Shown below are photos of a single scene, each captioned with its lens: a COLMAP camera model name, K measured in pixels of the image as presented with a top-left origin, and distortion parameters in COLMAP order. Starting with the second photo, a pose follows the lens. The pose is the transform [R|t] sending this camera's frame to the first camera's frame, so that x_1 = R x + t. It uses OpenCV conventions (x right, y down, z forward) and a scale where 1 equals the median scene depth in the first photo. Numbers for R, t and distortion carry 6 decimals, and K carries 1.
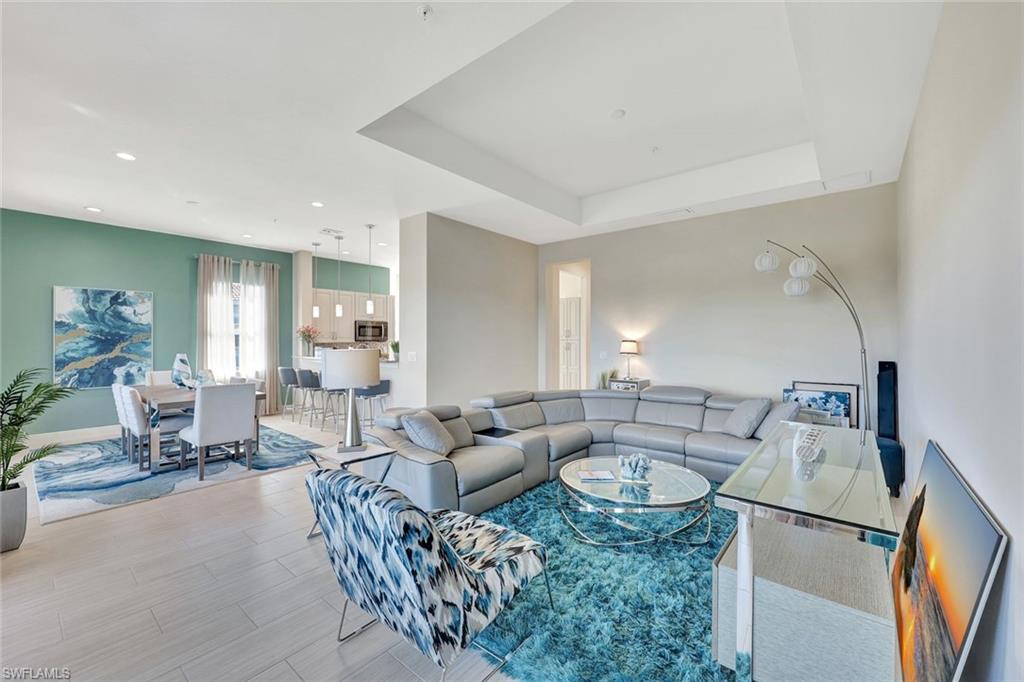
lens RADIAL K [[412.1, 0, 512.0], [0, 412.1, 341.0], [0, 0, 1]] dist [-0.001619, -0.000447]
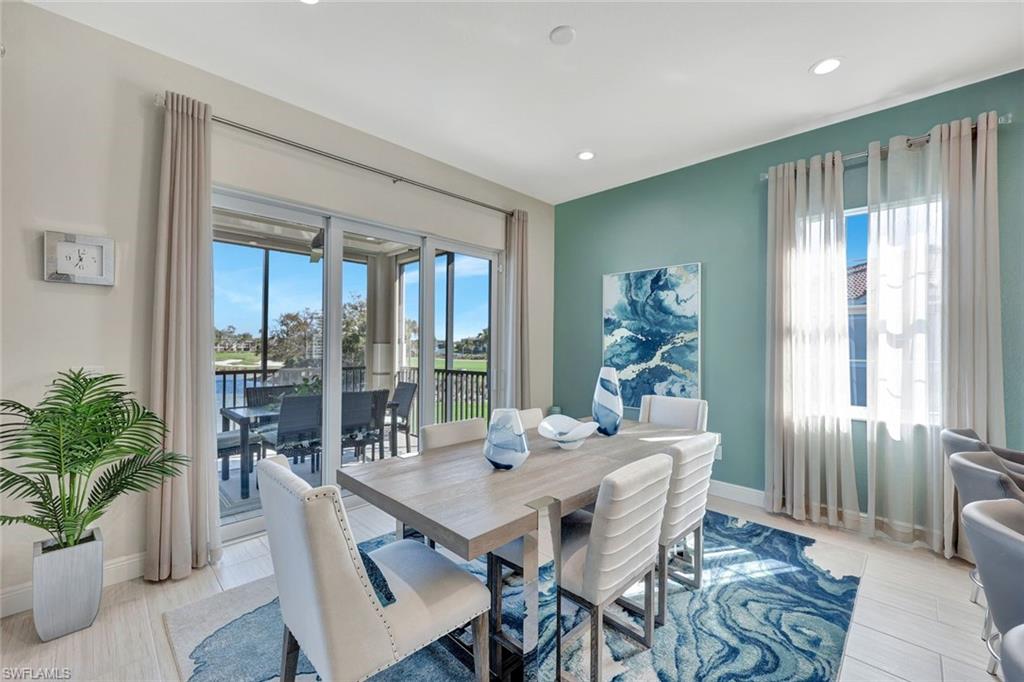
lens RADIAL K [[412.1, 0, 512.0], [0, 412.1, 341.0], [0, 0, 1]] dist [-0.001619, -0.000447]
pose [[-0.081261, -0.006361, -0.996673, -0.269365], [-0.008155, 0.999950, -0.005717, 0.001884], [0.996660, 0.007664, -0.081309, 0.826691]]
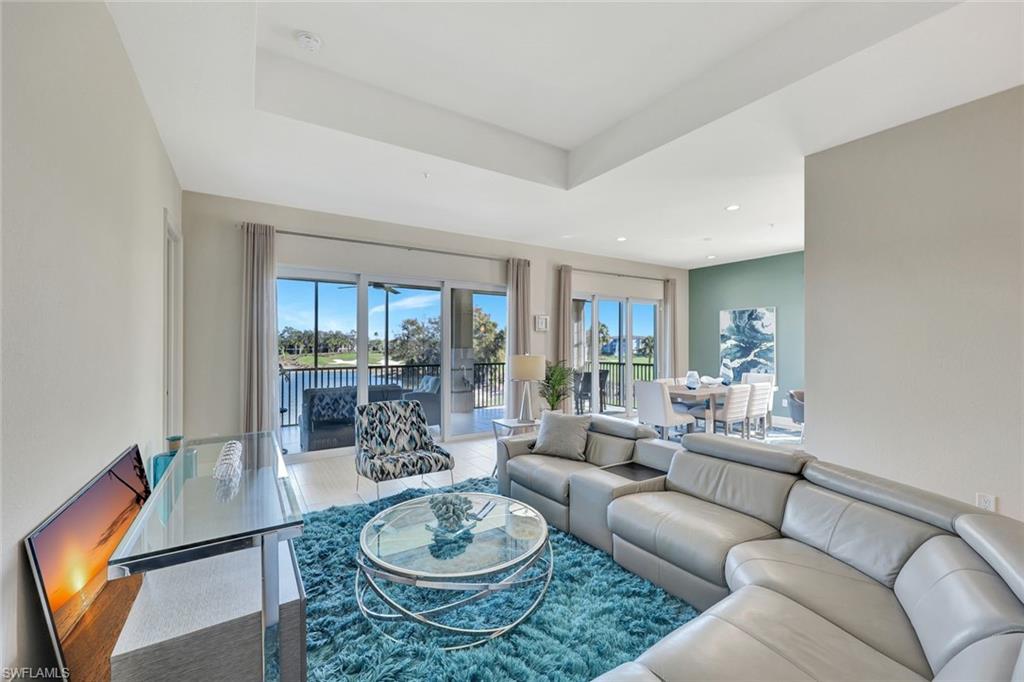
lens RADIAL K [[412.1, 0, 512.0], [0, 412.1, 341.0], [0, 0, 1]] dist [-0.001619, -0.000447]
pose [[-0.301846, -0.004188, -0.953348, 0.506899], [0.001670, 0.999986, -0.004922, -0.017090], [0.953355, -0.003078, -0.301835, 0.680656]]
